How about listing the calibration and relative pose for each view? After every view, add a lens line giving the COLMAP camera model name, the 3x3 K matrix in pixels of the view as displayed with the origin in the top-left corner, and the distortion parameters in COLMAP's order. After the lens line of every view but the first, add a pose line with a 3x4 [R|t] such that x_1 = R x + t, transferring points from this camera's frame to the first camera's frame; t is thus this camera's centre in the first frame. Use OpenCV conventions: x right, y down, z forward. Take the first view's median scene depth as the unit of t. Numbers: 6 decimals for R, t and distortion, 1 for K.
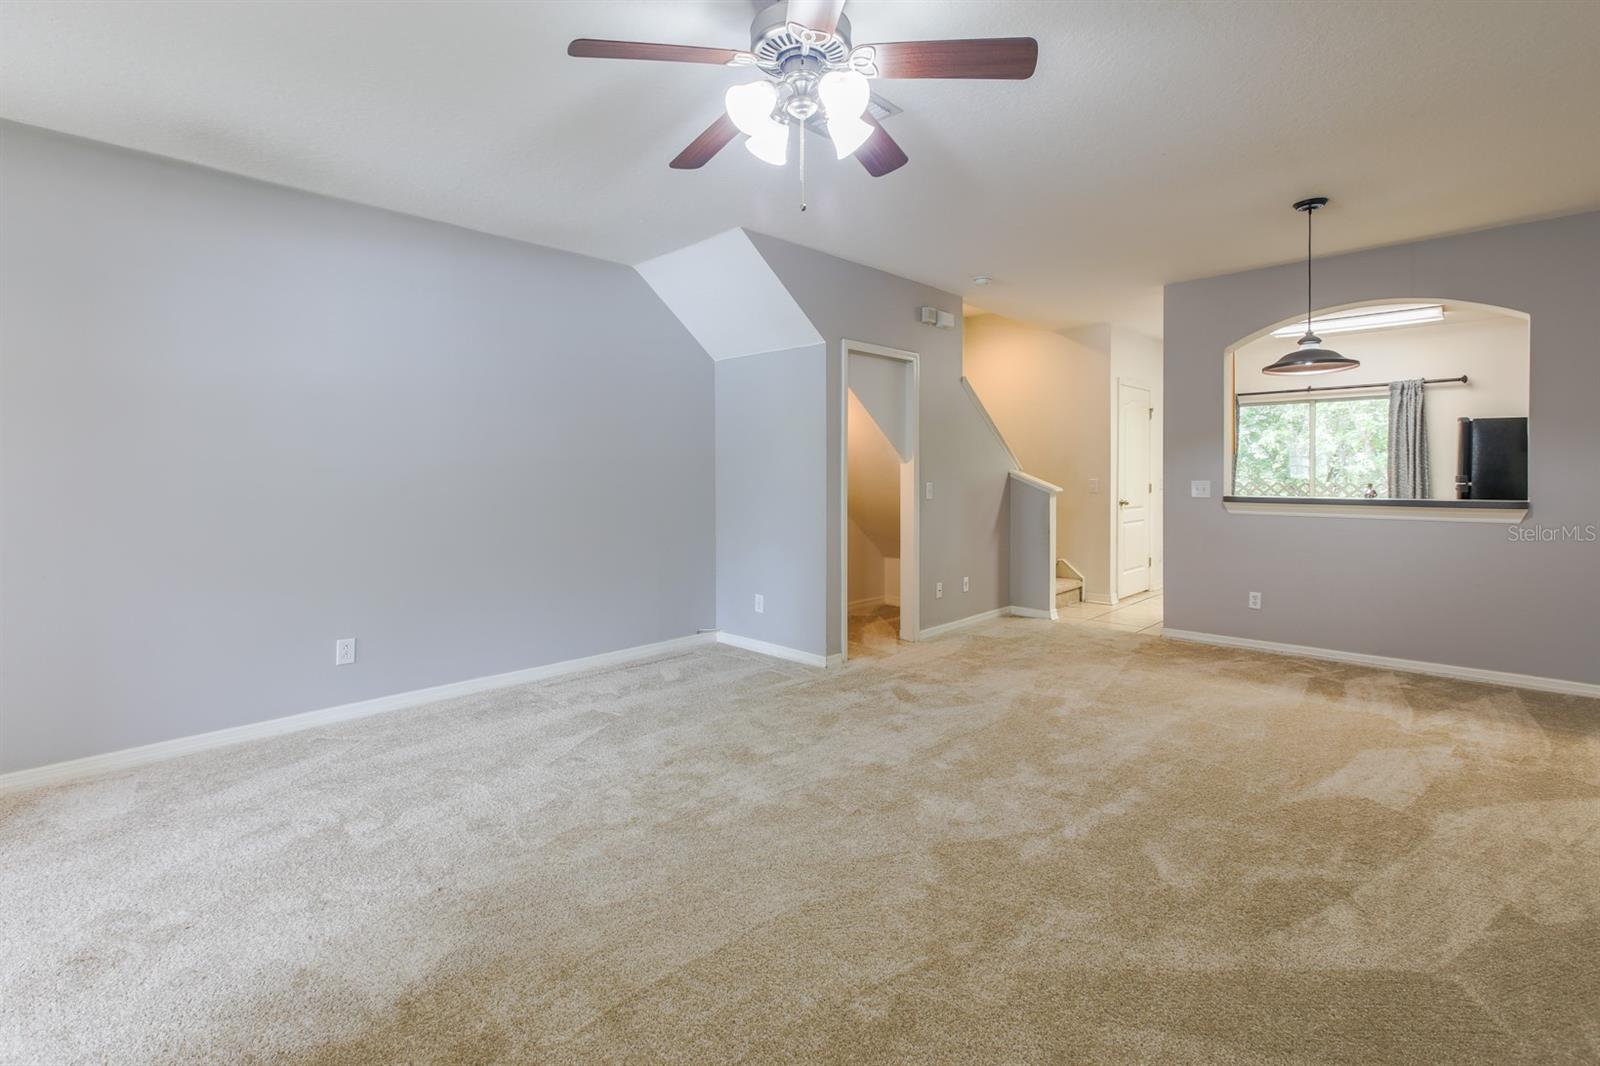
lens RADIAL K [[738.2, 0, 787.4], [0, 738.2, 469.8], [0, 0, 1]] dist [-0.001639, 0.001304]
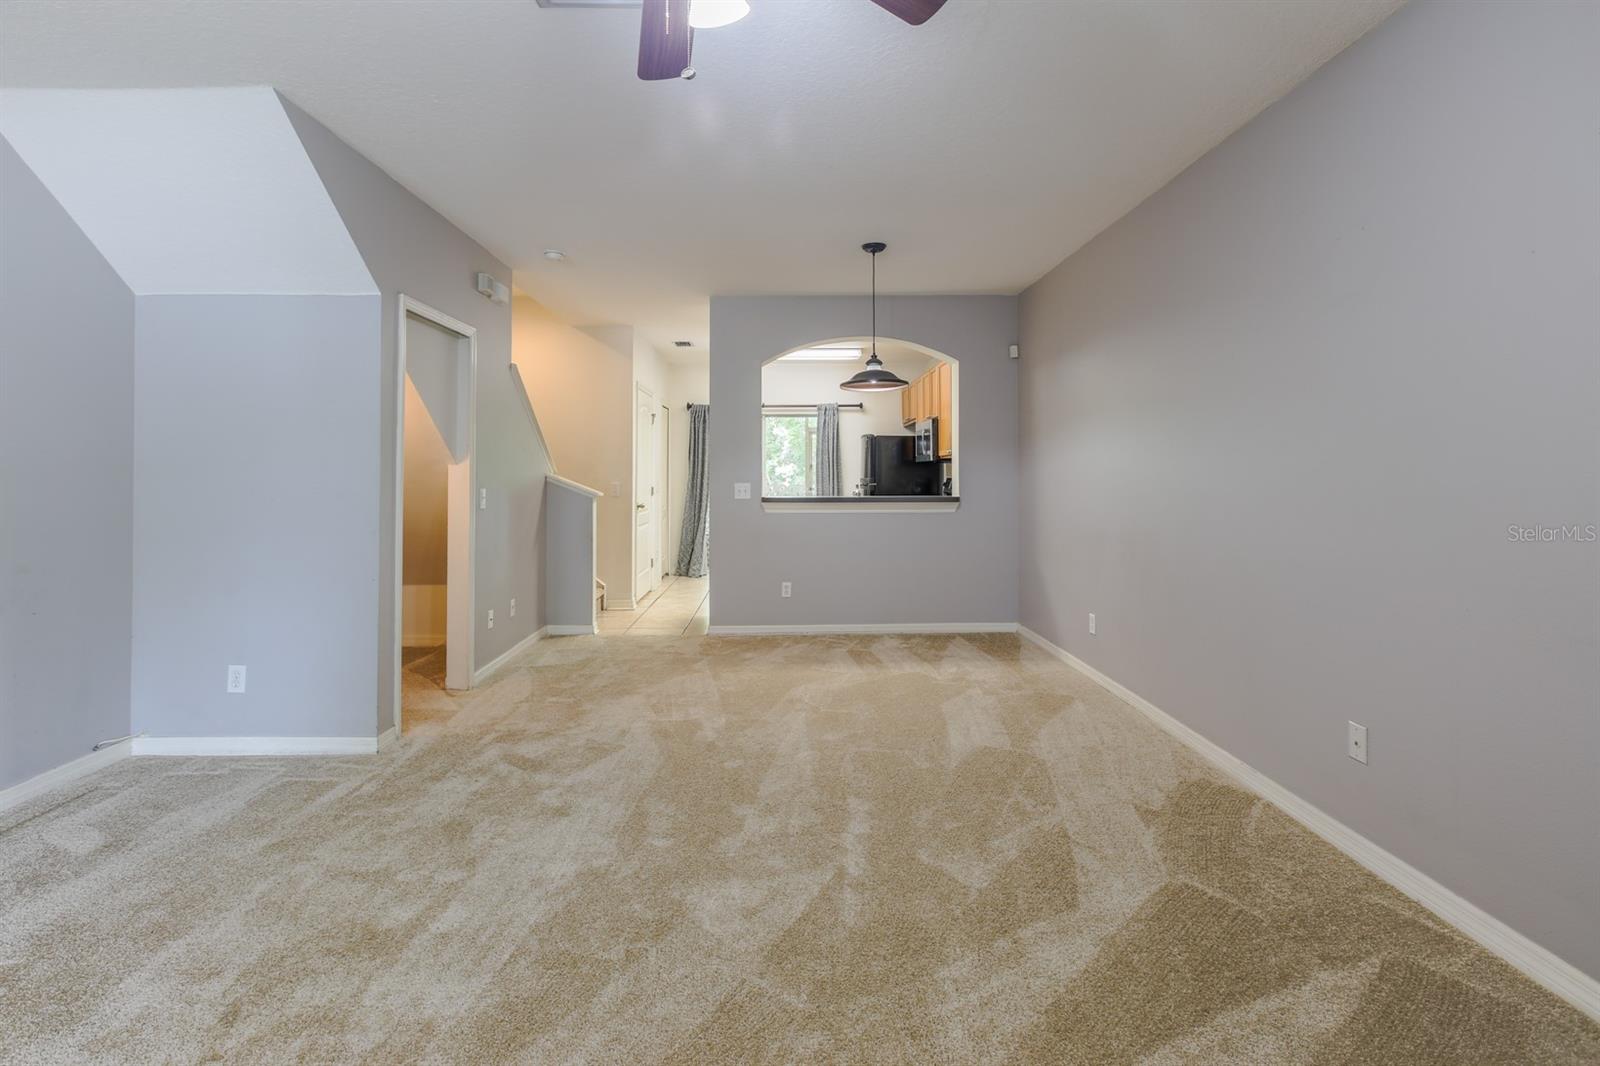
lens RADIAL K [[738.2, 0, 781.9], [0, 738.2, 455.2], [0, 0, 1]] dist [-0.001639, 0.001304]
pose [[0.703732, 0.019084, 0.710210, -0.183170], [-0.001009, 0.999665, -0.025861, 0.001972], [-0.710465, 0.017483, 0.703515, 0.227559]]
